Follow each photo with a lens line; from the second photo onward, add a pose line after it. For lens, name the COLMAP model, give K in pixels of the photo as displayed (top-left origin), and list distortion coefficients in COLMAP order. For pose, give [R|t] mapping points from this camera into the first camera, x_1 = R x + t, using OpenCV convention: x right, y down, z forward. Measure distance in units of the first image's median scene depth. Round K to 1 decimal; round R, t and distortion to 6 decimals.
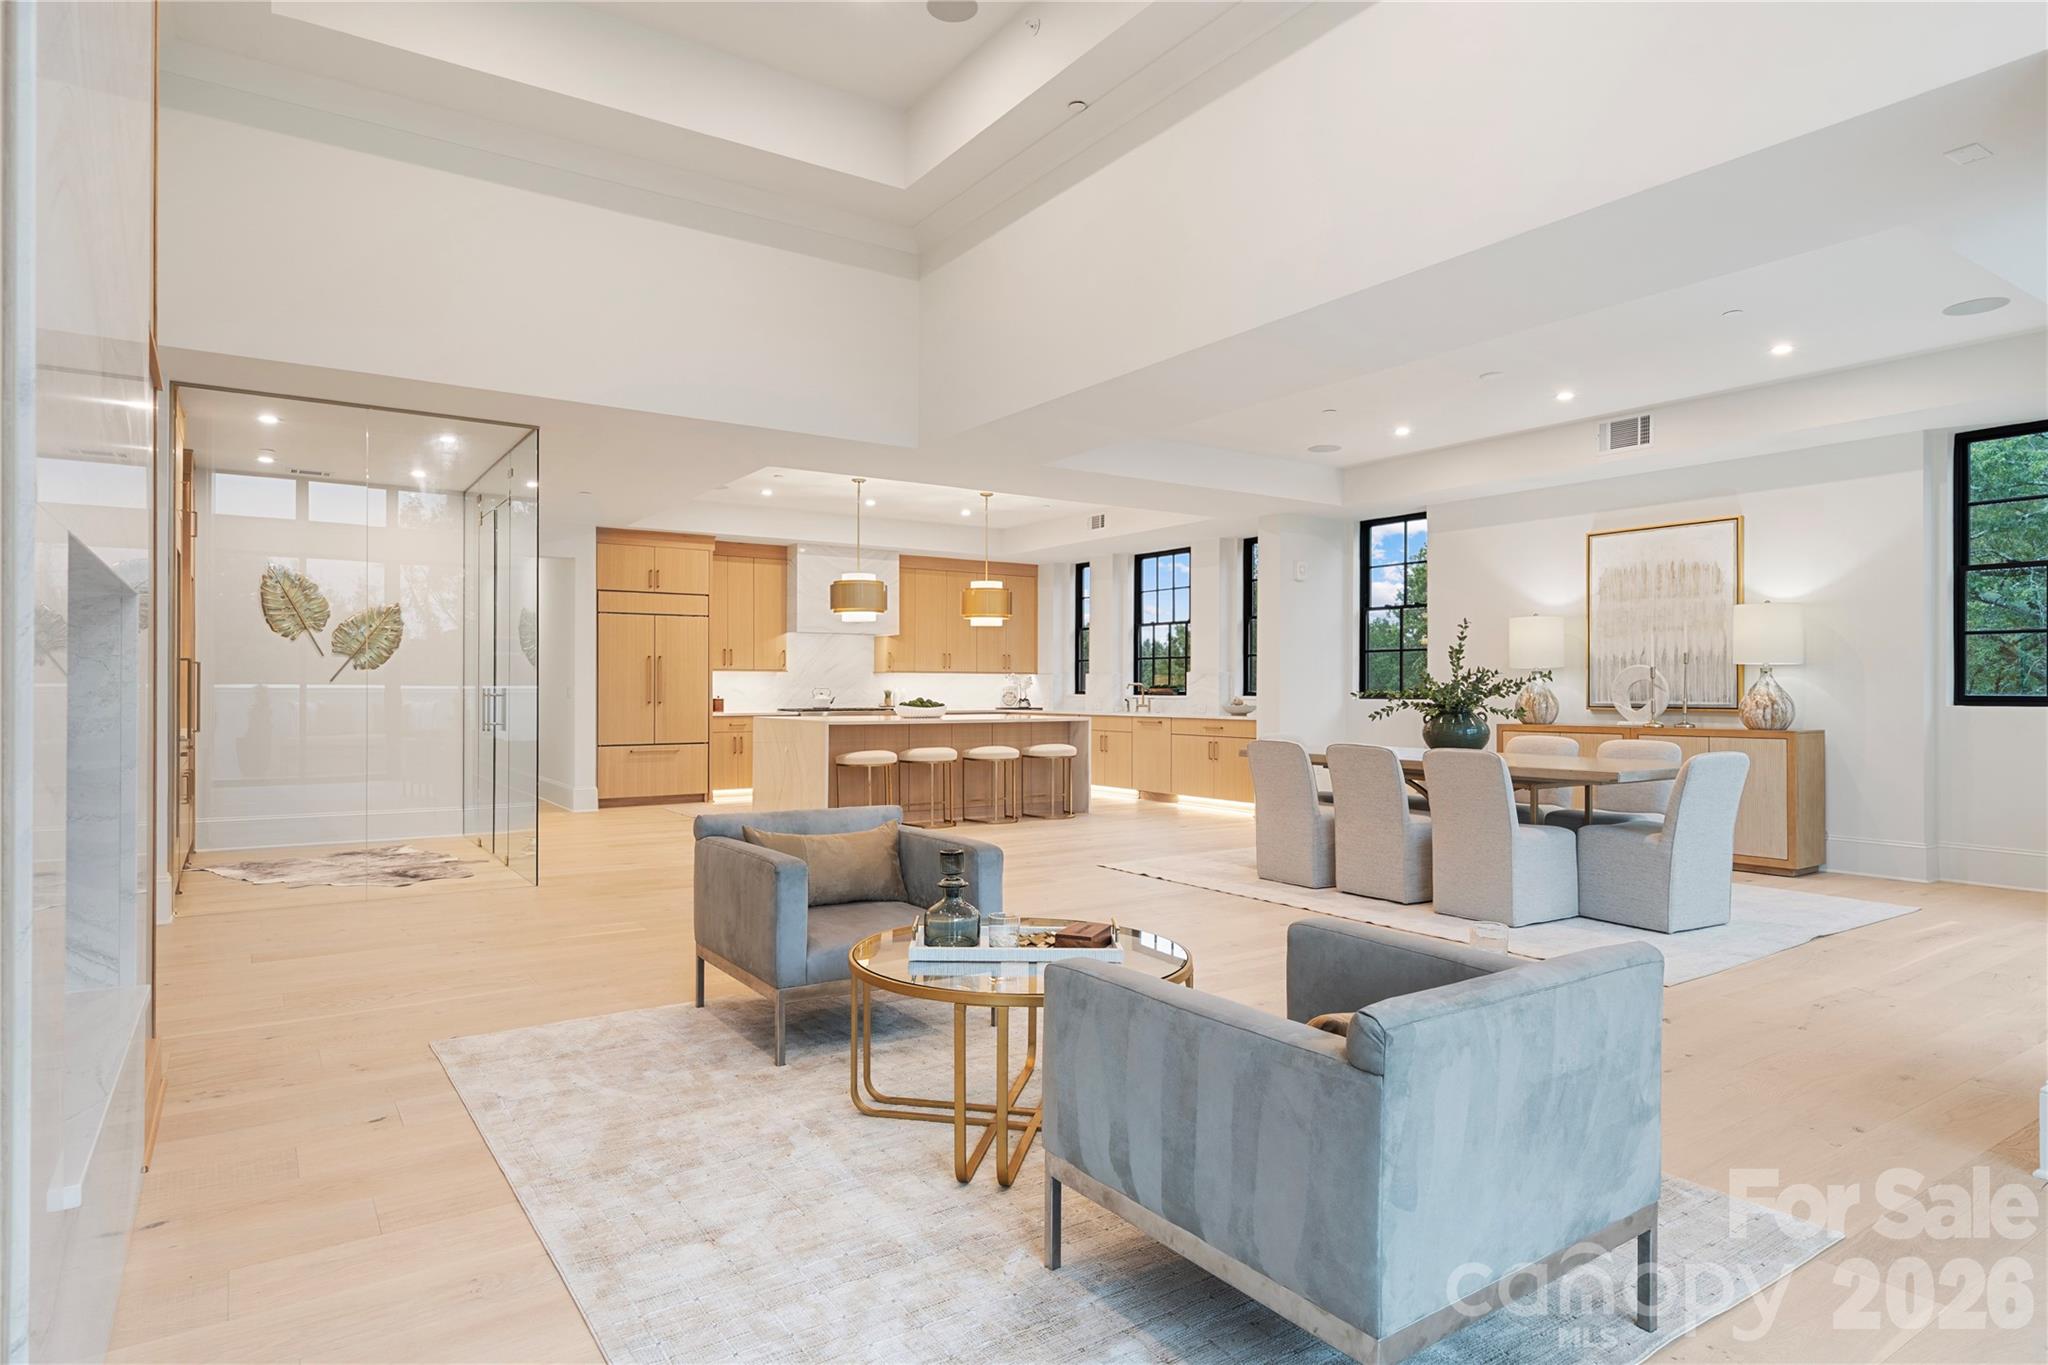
lens RADIAL K [[1143.4, 0, 1024.0], [0, 1143.4, 682.5], [0, 0, 1]] dist [0.000746, 0.000018]
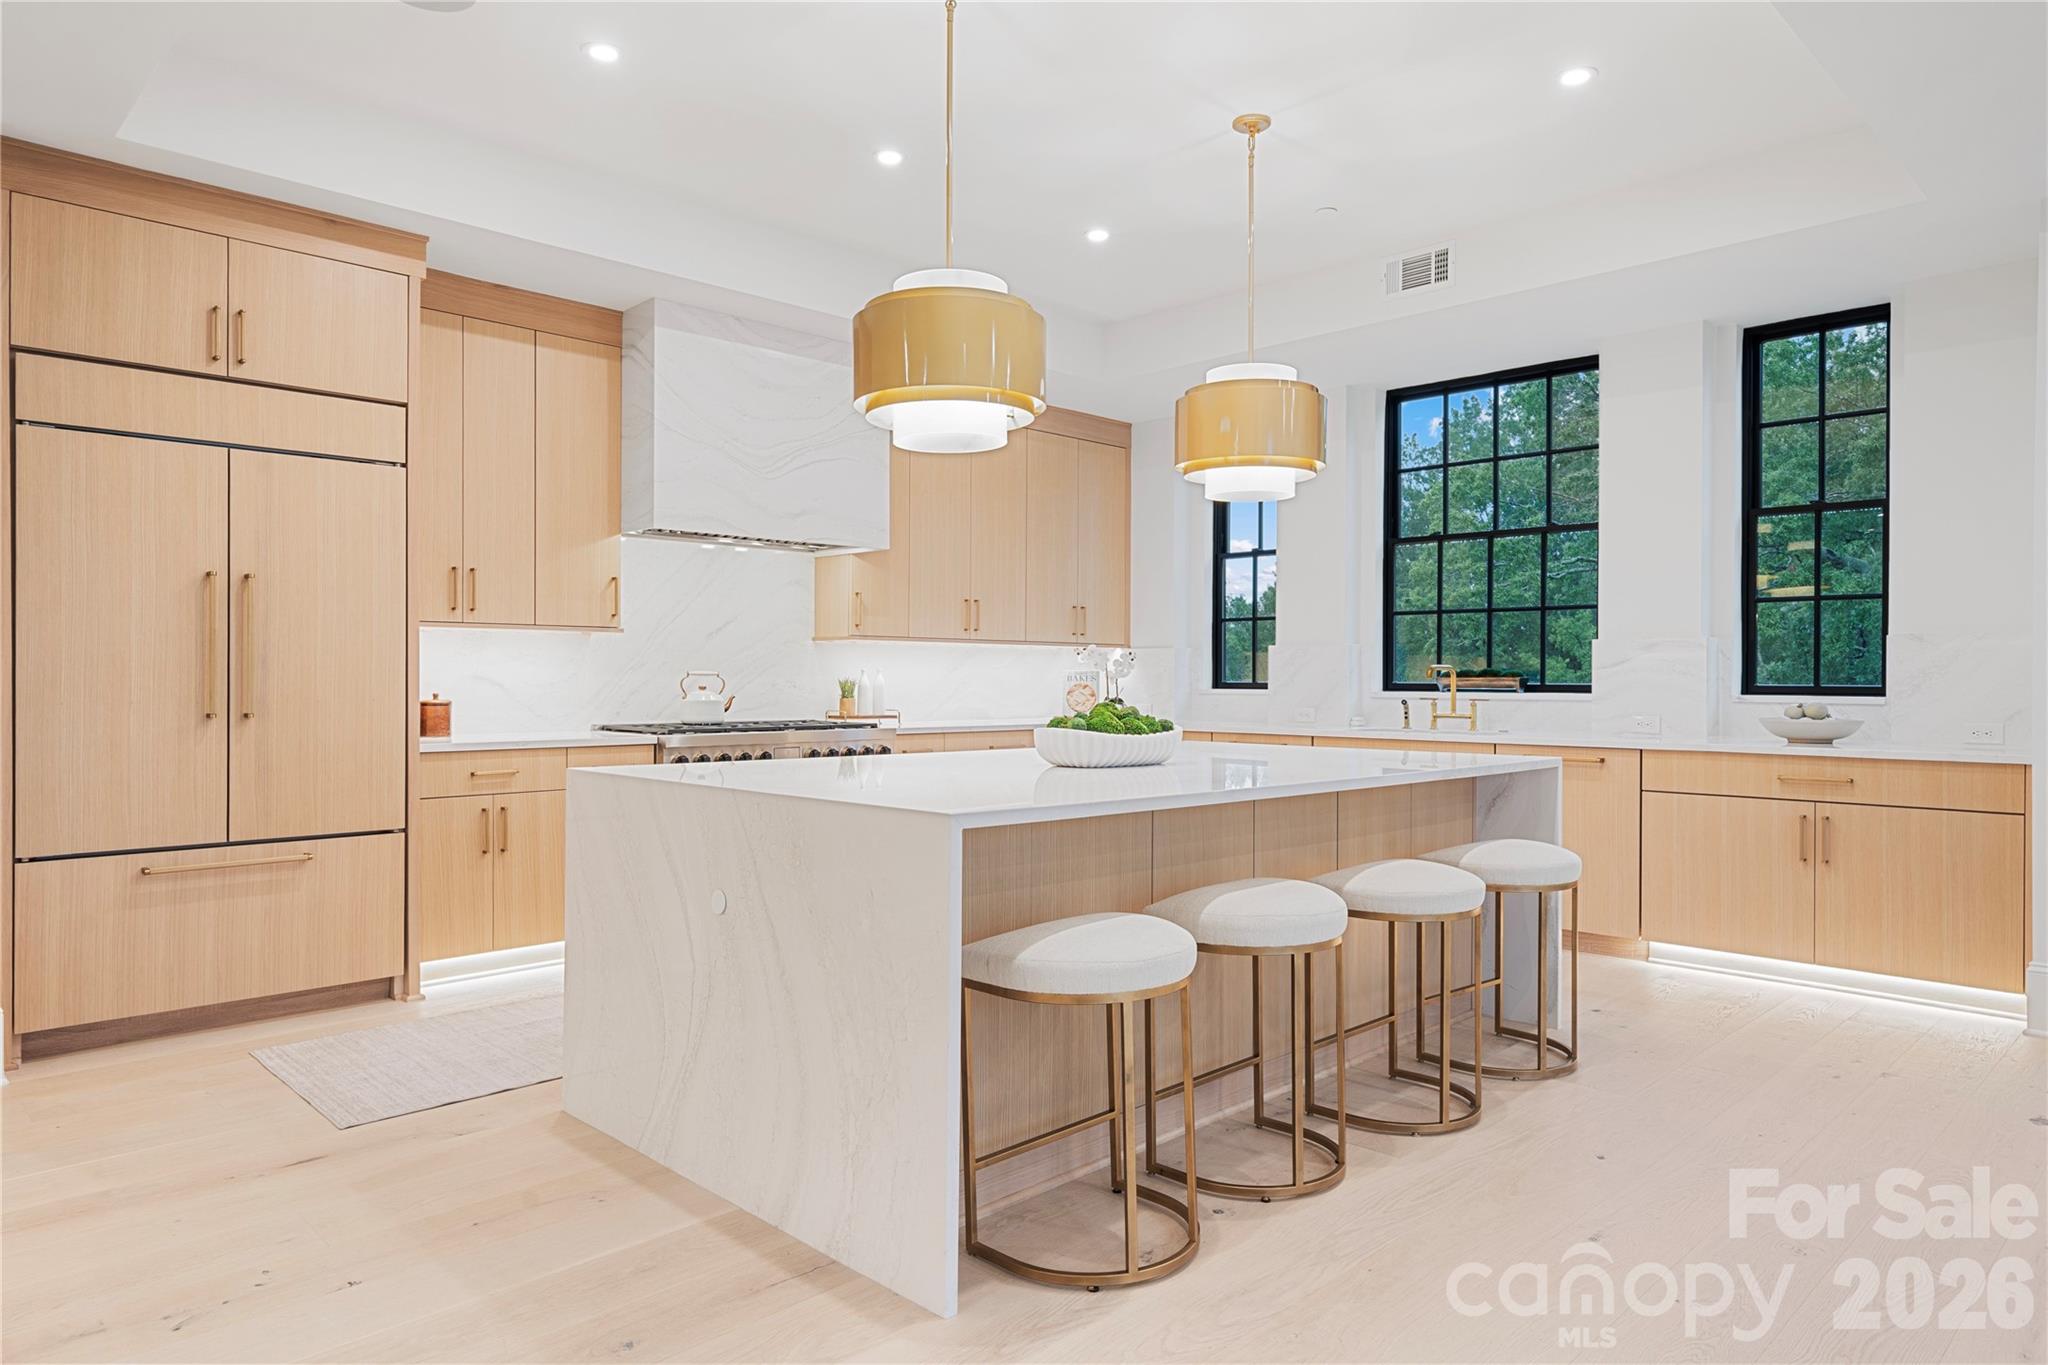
lens RADIAL K [[1247.7, 0, 1024.0], [0, 1247.7, 682.5], [0, 0, 1]] dist [-0.004571, -0.000812]
pose [[0.983718, 0.001820, 0.179708, -0.153376], [-0.003537, 0.999951, 0.009235, 0.003608], [-0.179682, -0.009721, 0.983677, 0.572013]]
